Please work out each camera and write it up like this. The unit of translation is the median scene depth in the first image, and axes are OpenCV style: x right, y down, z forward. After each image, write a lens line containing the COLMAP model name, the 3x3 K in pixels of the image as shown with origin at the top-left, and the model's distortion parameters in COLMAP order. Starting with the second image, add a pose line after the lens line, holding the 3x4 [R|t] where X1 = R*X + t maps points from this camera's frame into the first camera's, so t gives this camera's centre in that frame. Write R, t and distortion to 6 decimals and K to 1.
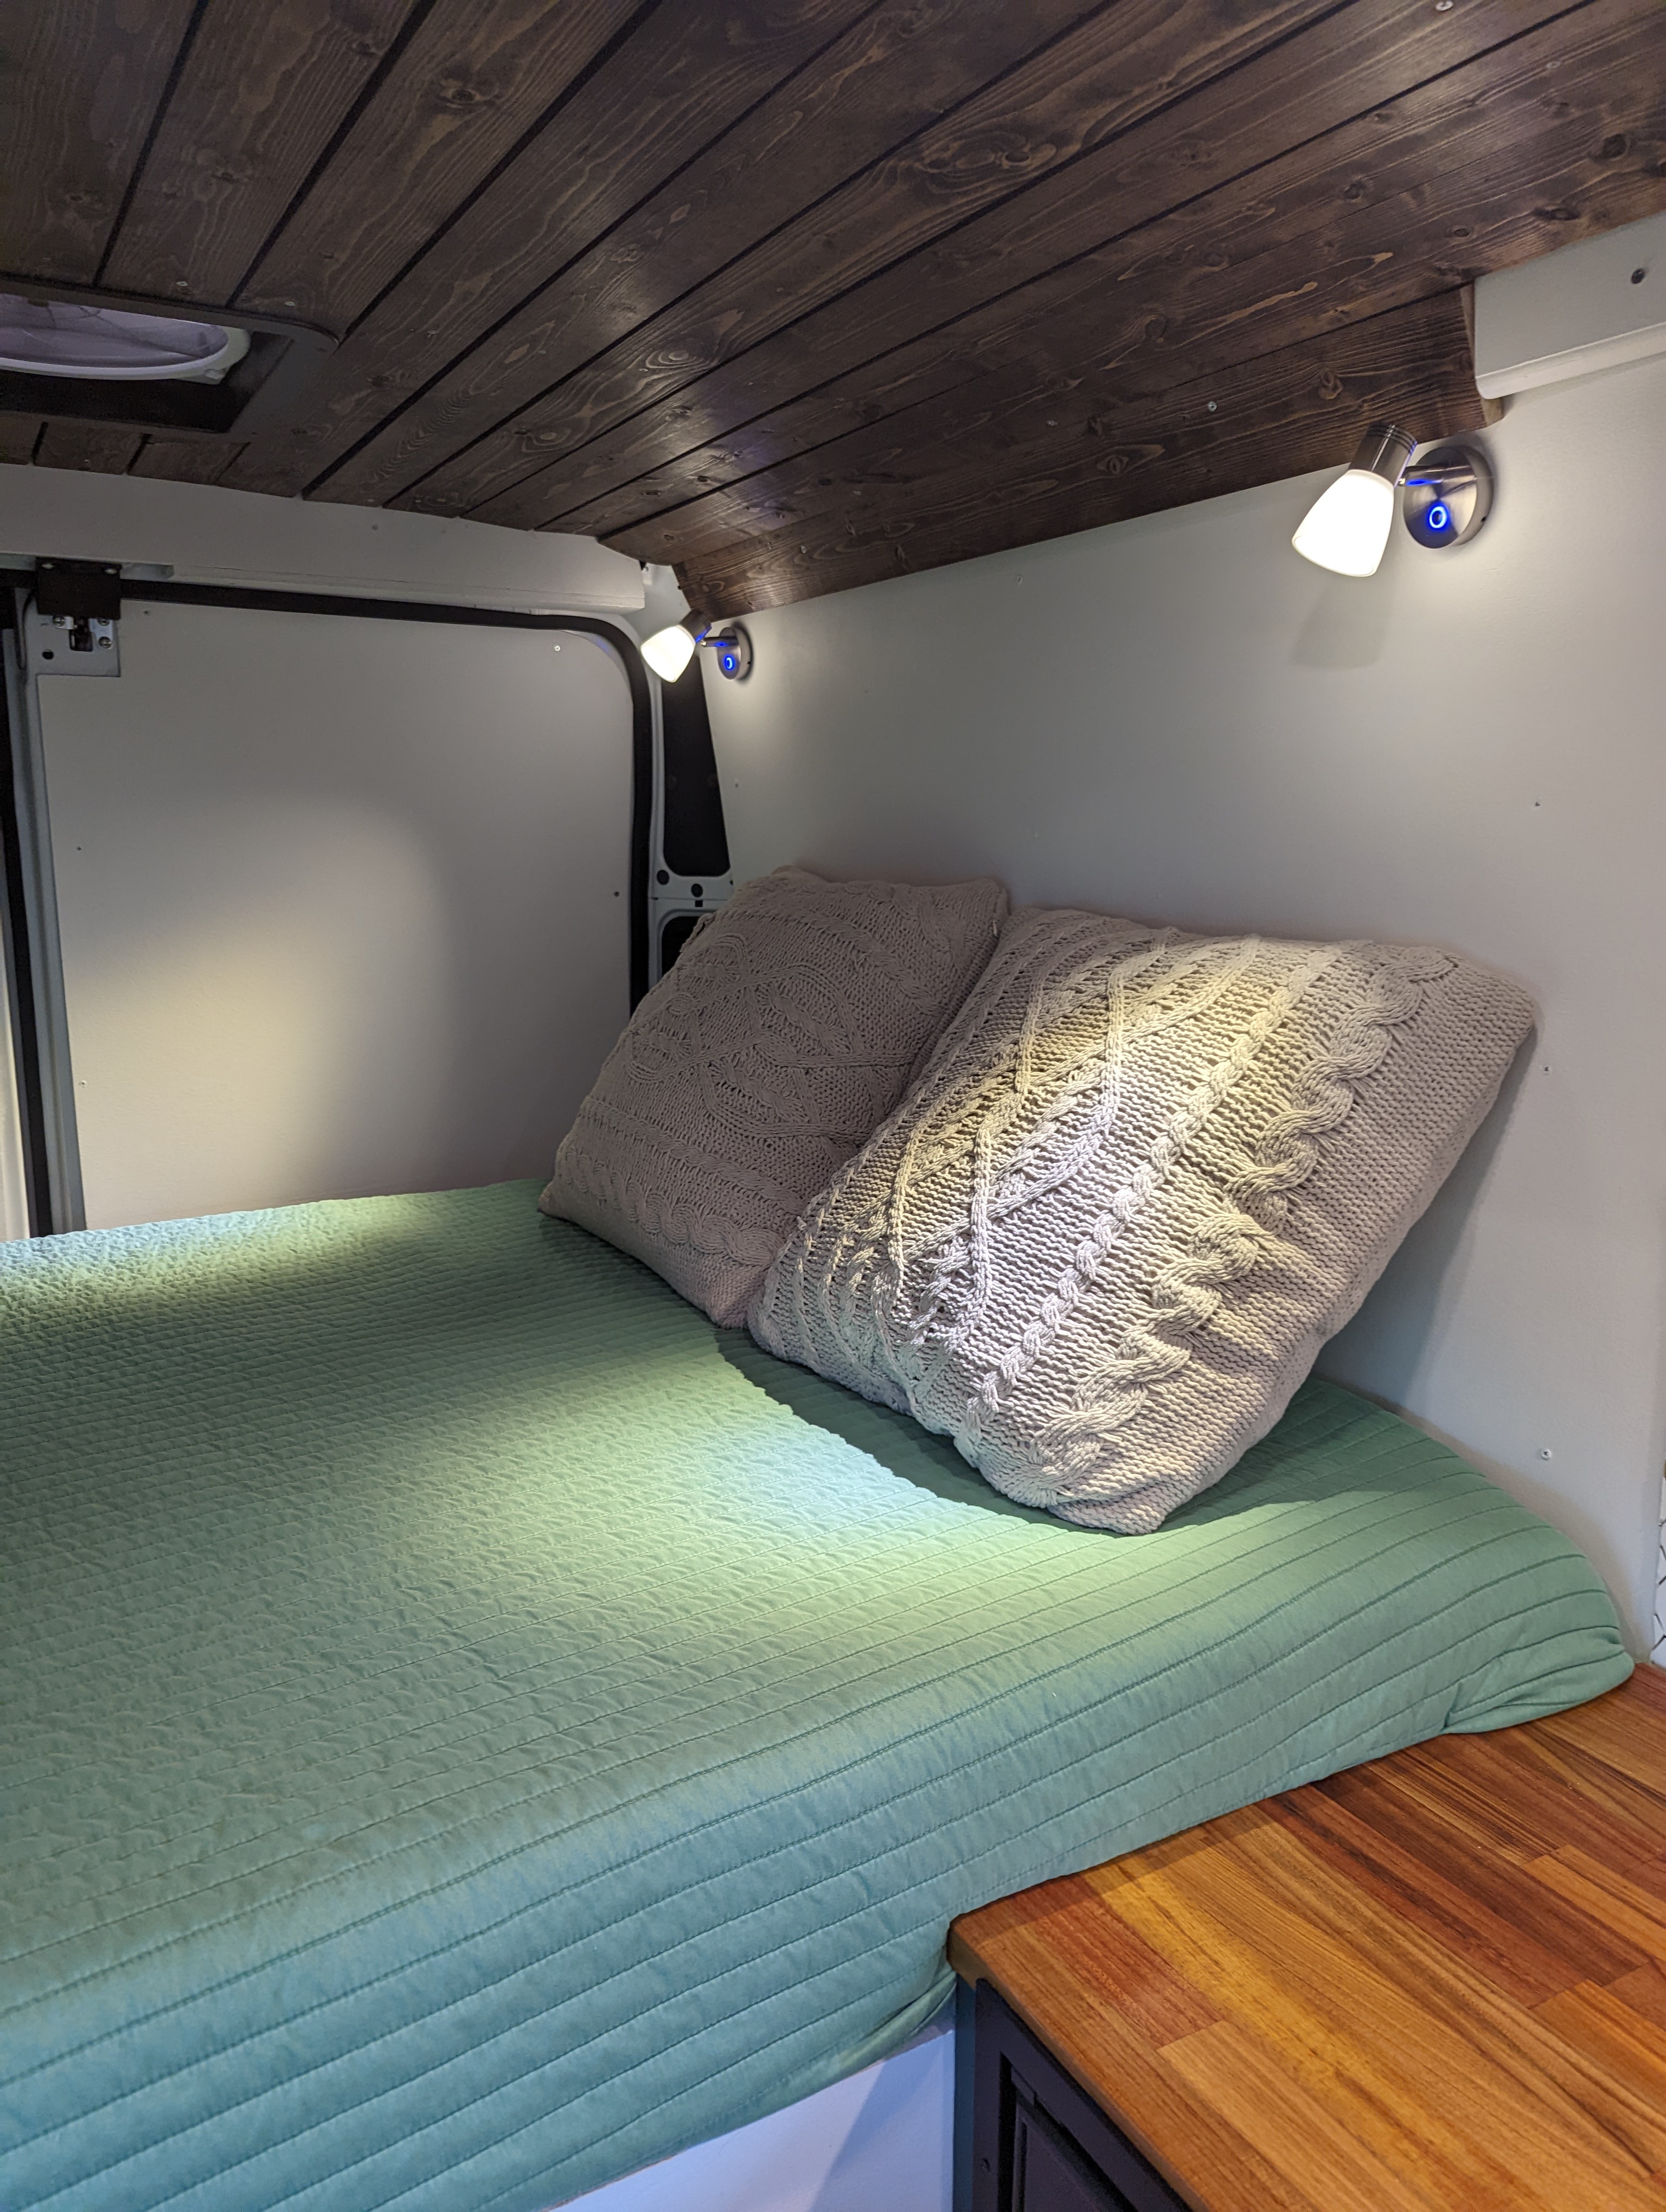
lens RADIAL K [[1565.8, 0, 817.7], [0, 1565.8, 1119.1], [0, 0, 1]] dist [0.052740, -0.040220]
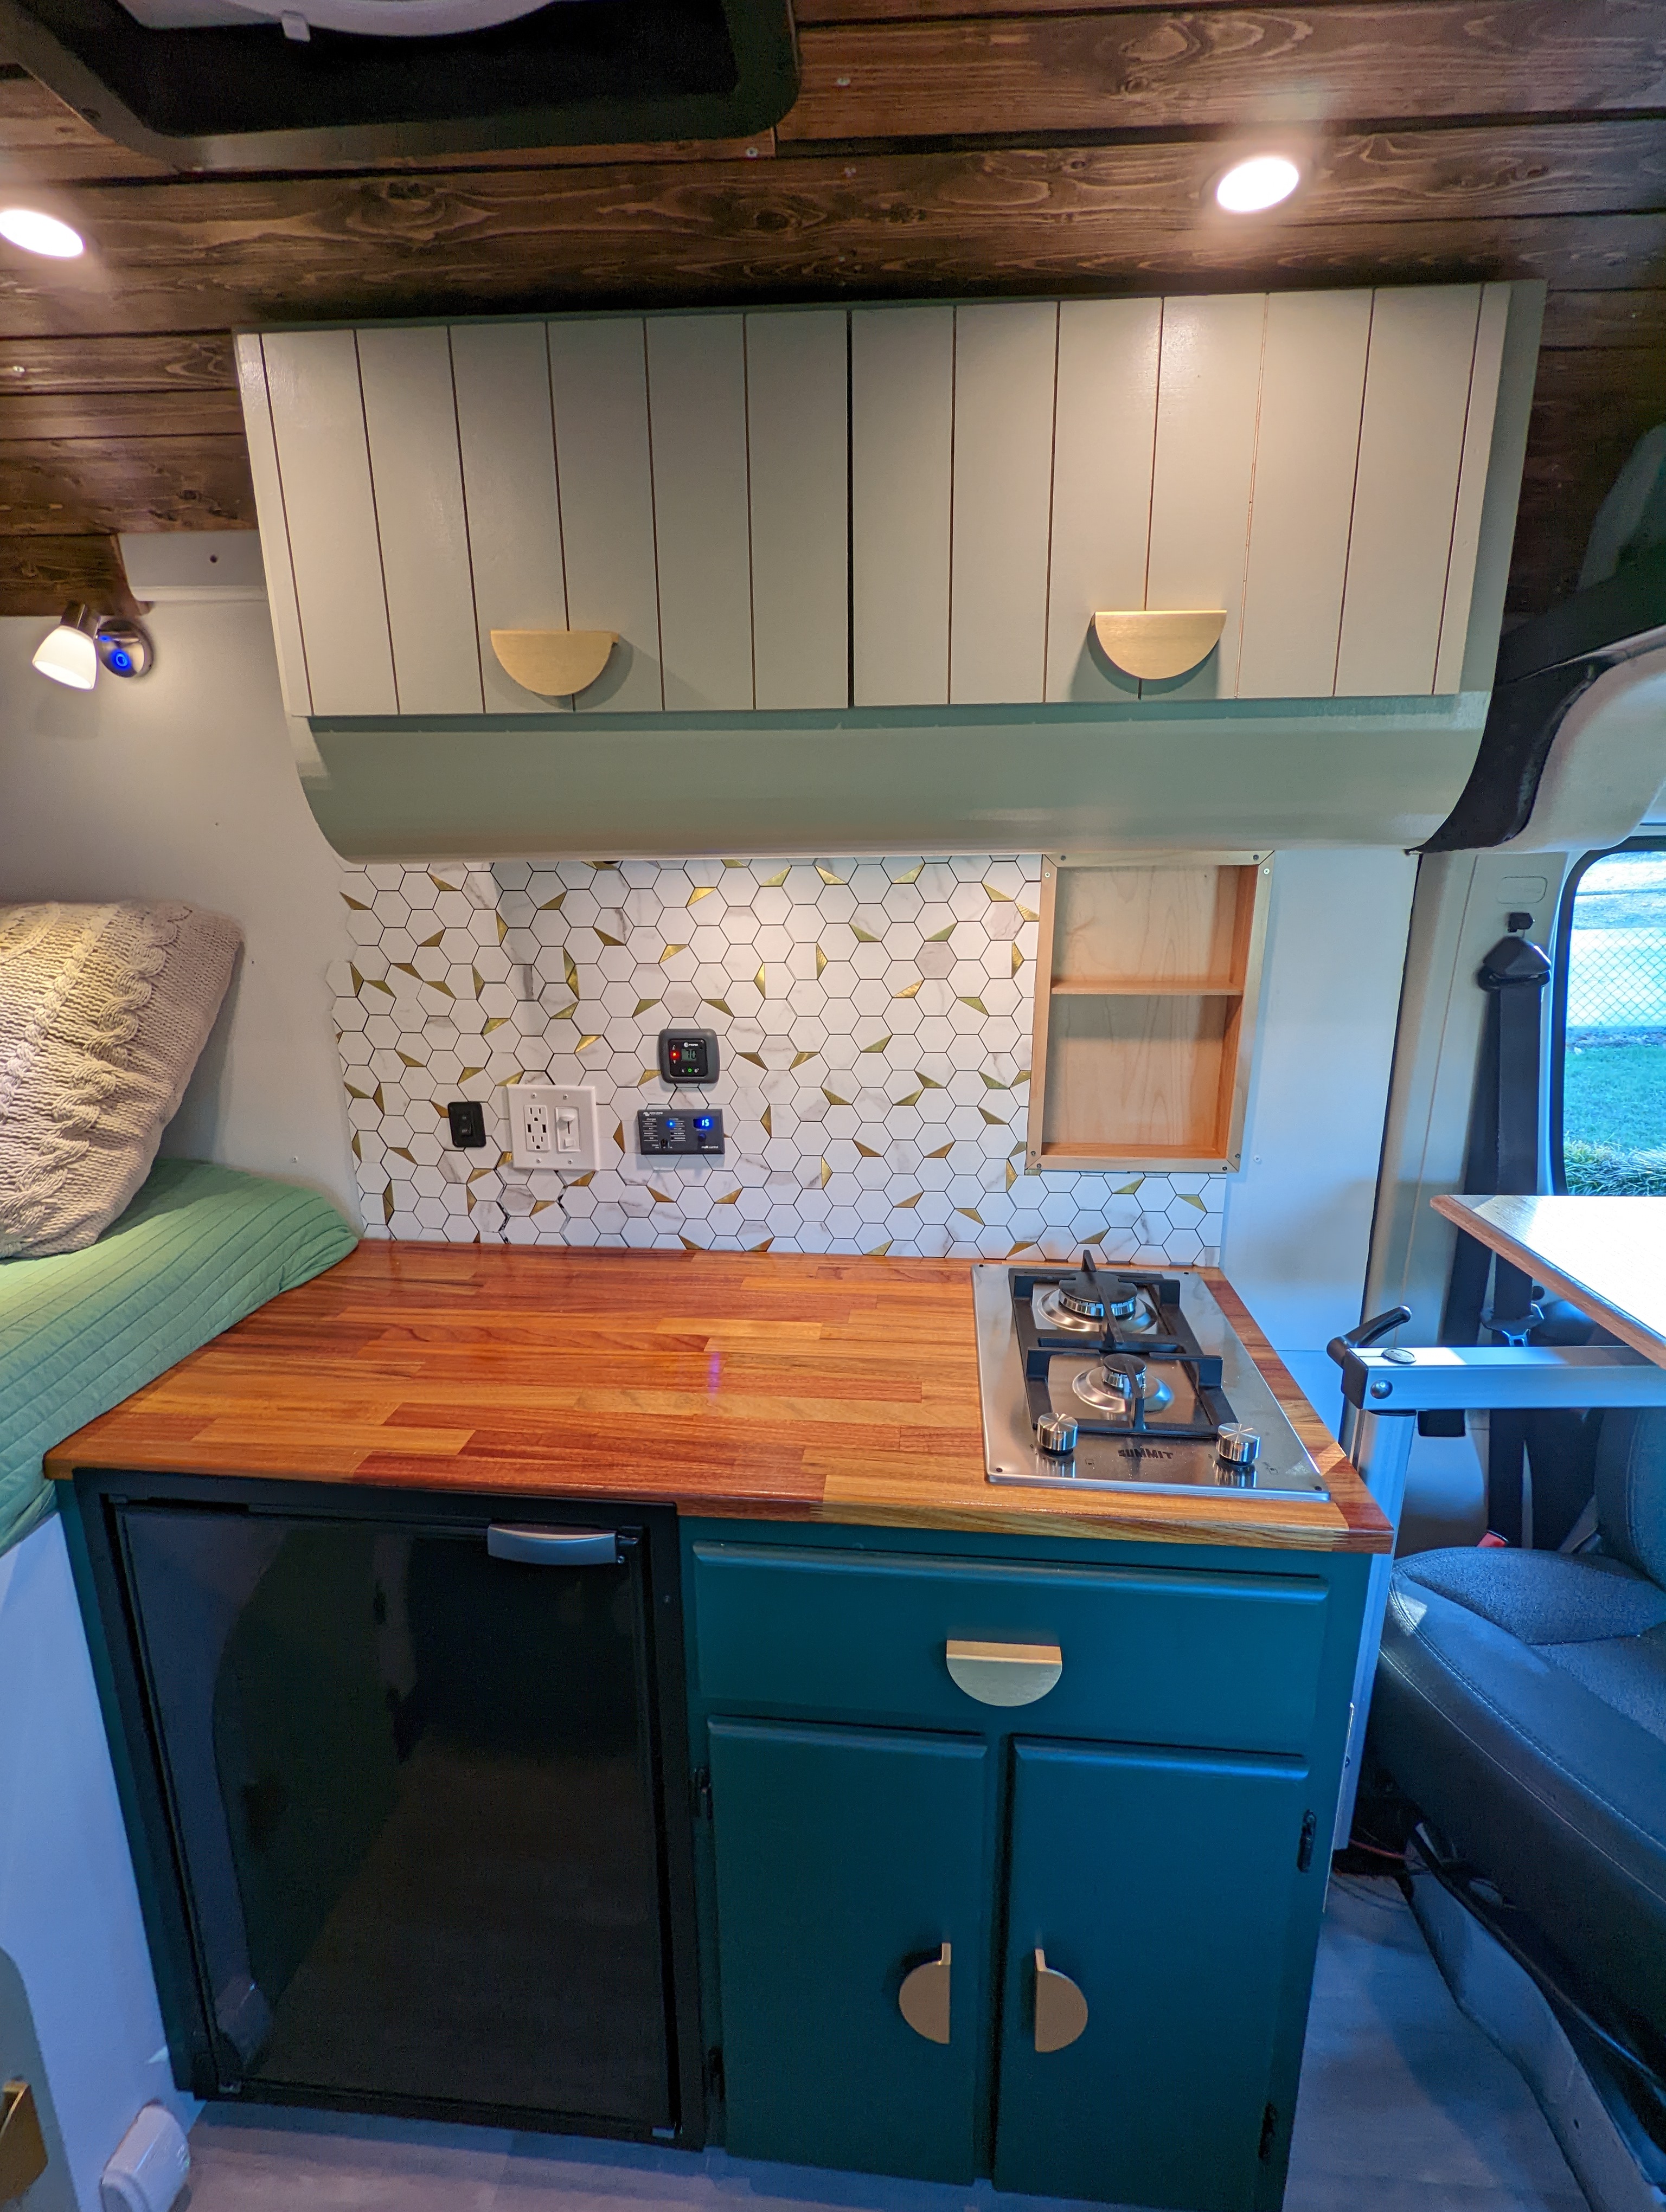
lens RADIAL K [[1048.9, 0, 834.3], [0, 1048.9, 1116.5], [0, 0, 1]] dist [-0.000928, 0.000842]
pose [[0.552897, -0.207660, 0.806958, -0.228055], [0.145773, 0.977618, 0.151698, 0.063233], [-0.820399, 0.033759, 0.570794, -0.322863]]
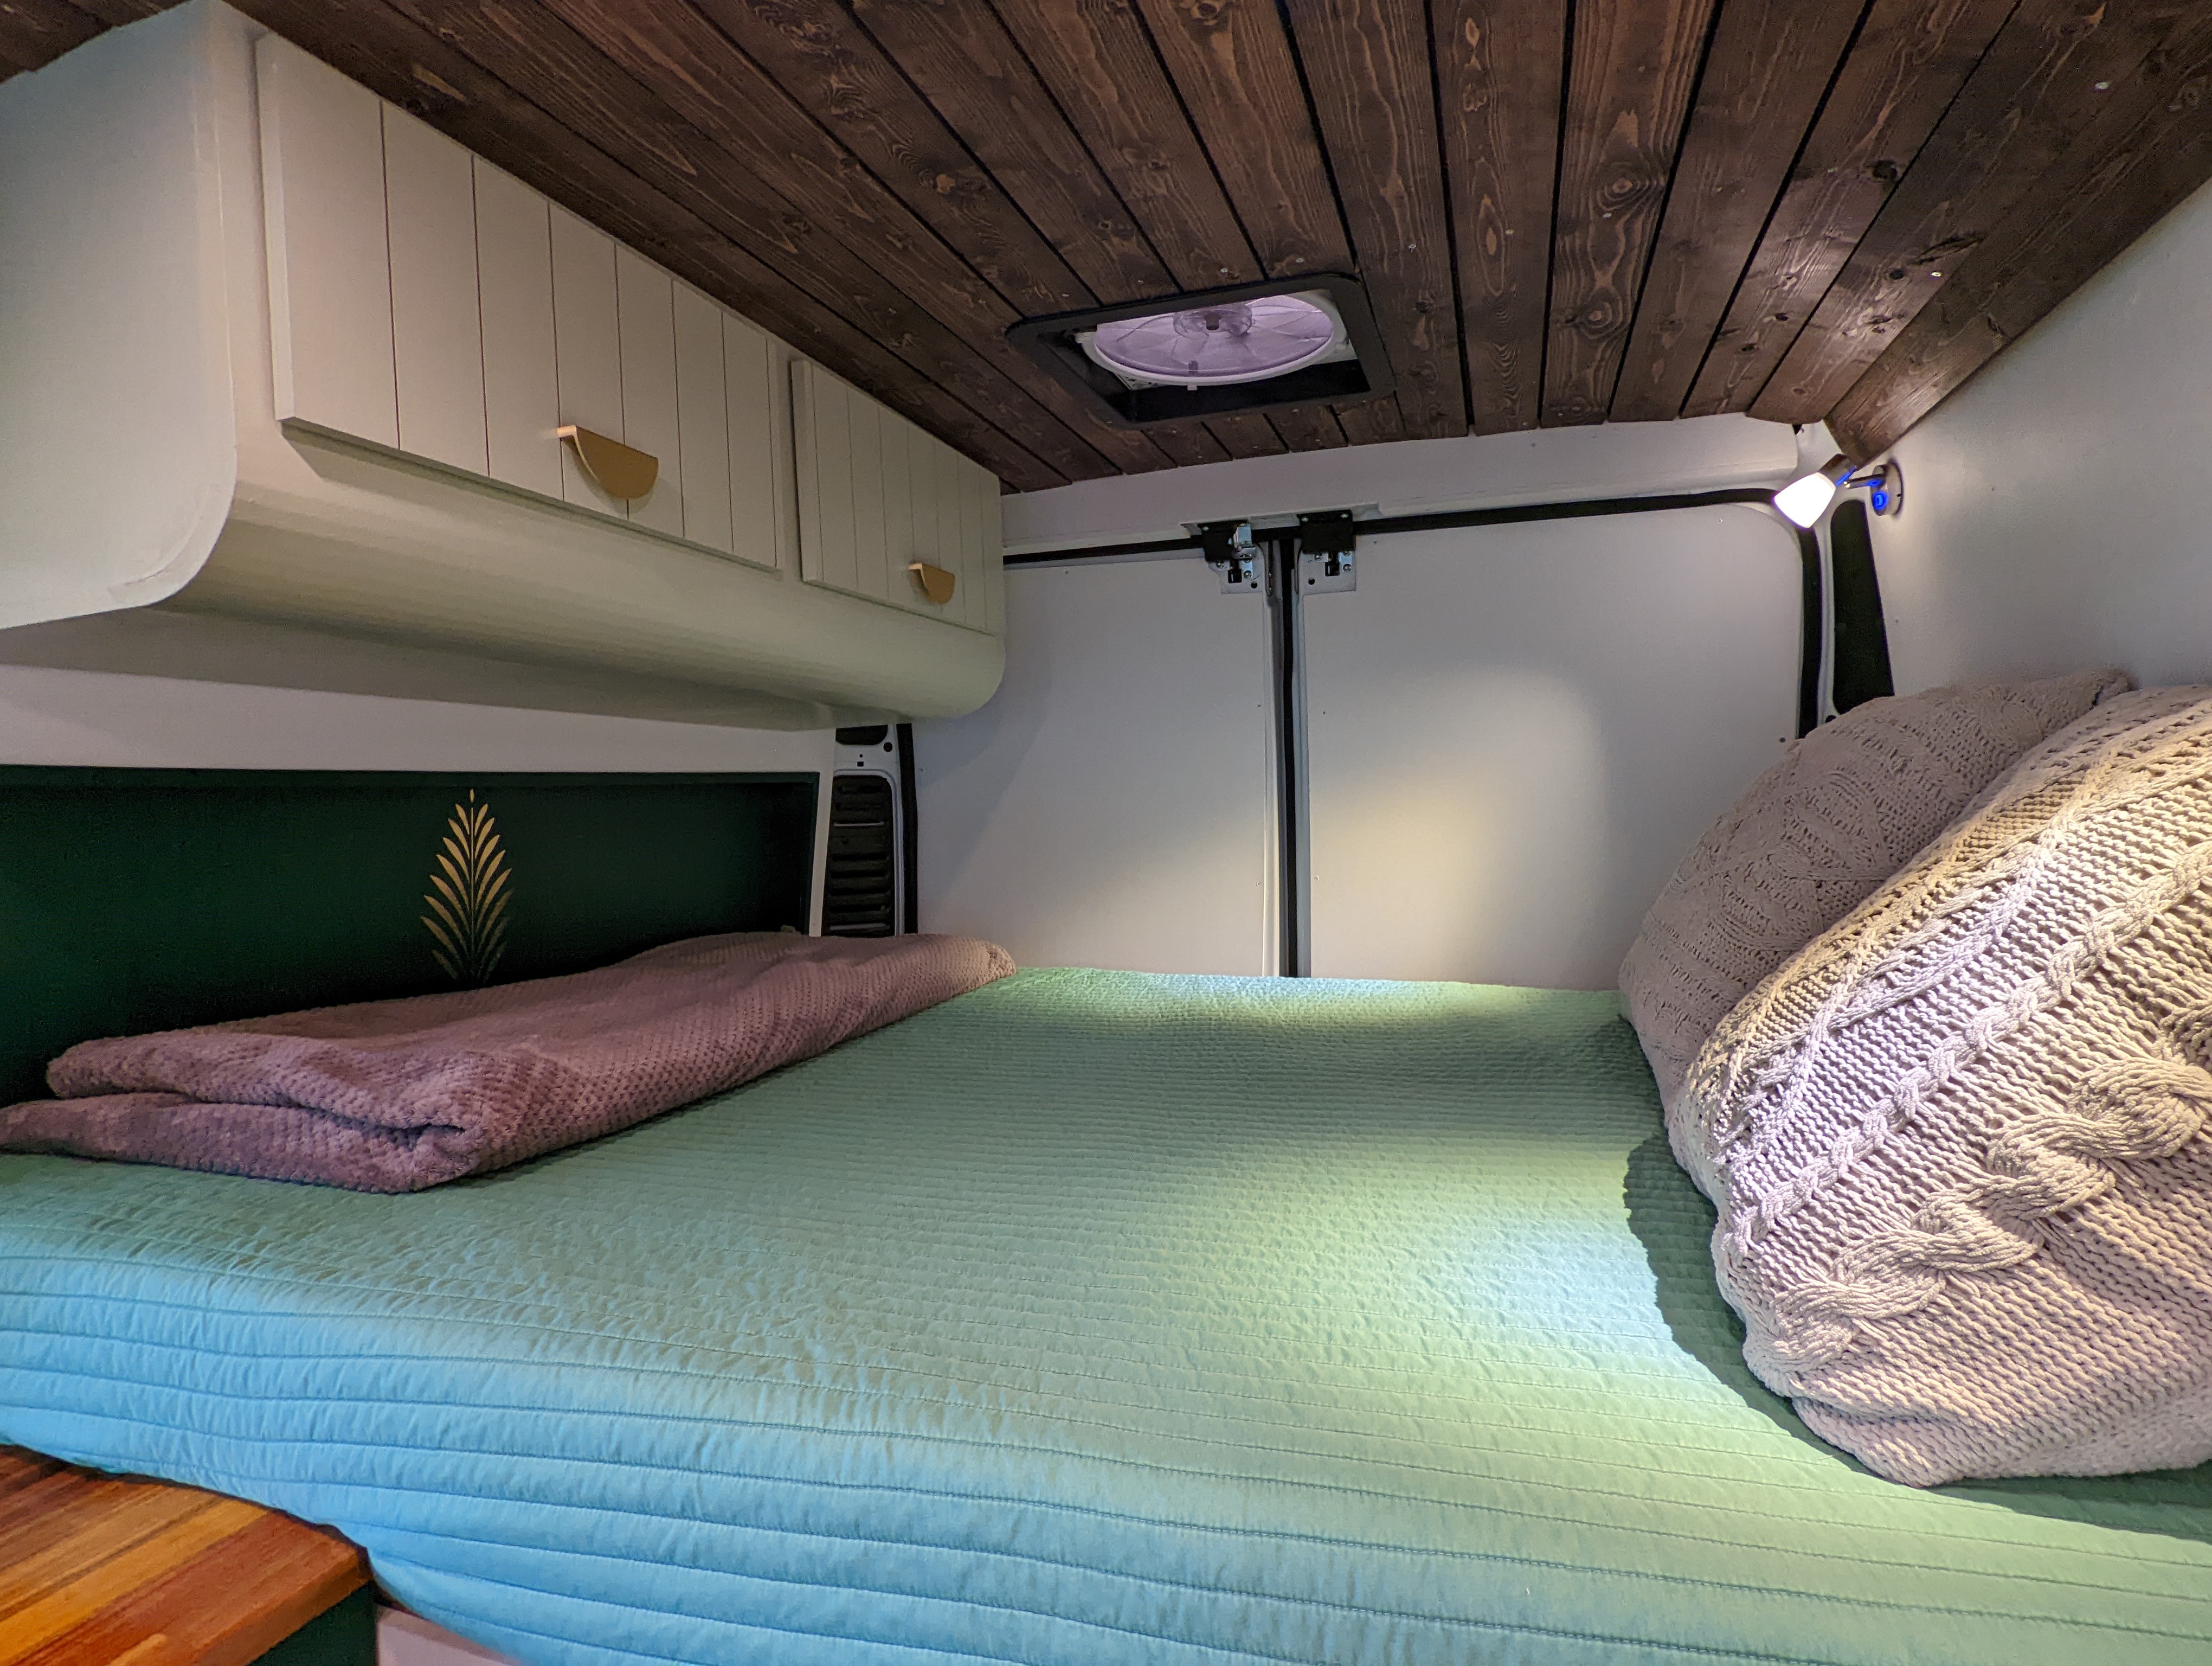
lens RADIAL K [[1145.9, 0, 1114.1], [0, 1145.9, 838.0], [0, 0, 1]] dist [0.000906, 0.001605]
pose [[0.655434, 0.030124, -0.754651, 0.335023], [-0.119016, 0.990839, -0.063817, 0.050971], [0.745816, 0.131644, 0.653015, 0.348949]]
